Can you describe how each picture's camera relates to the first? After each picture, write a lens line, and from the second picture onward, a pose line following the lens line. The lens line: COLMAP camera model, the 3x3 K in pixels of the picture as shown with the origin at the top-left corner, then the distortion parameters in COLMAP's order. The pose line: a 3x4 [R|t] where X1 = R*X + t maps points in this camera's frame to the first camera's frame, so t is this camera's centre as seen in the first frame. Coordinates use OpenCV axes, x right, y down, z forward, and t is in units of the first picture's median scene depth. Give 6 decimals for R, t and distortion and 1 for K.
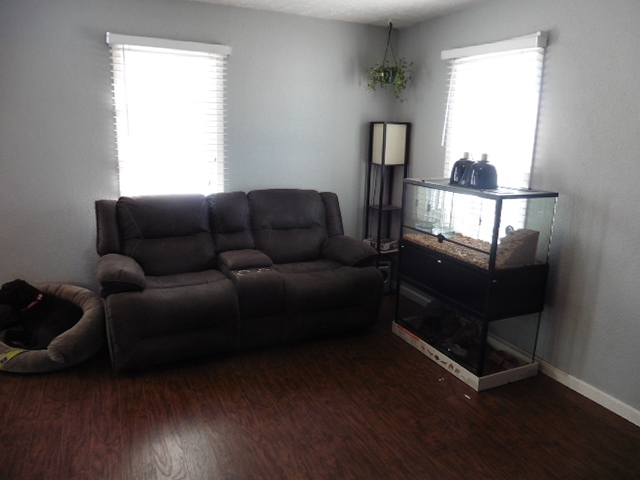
lens RADIAL K [[470.8, 0, 324.5], [0, 470.8, 240.2], [0, 0, 1]] dist [-0.049707, 0.033846]
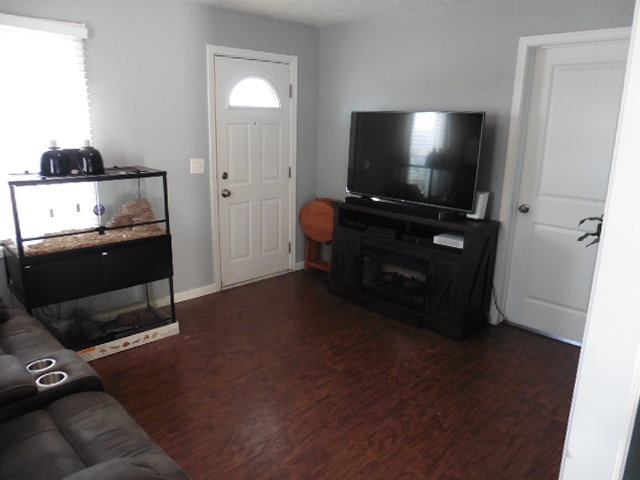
lens RADIAL K [[470.8, 0, 324.5], [0, 470.8, 240.2], [0, 0, 1]] dist [-0.049707, 0.033846]
pose [[-0.337249, -0.260127, 0.904763, -0.791277], [0.181898, 0.924952, 0.333733, -0.224622], [-0.923675, 0.277126, -0.264623, 0.848267]]
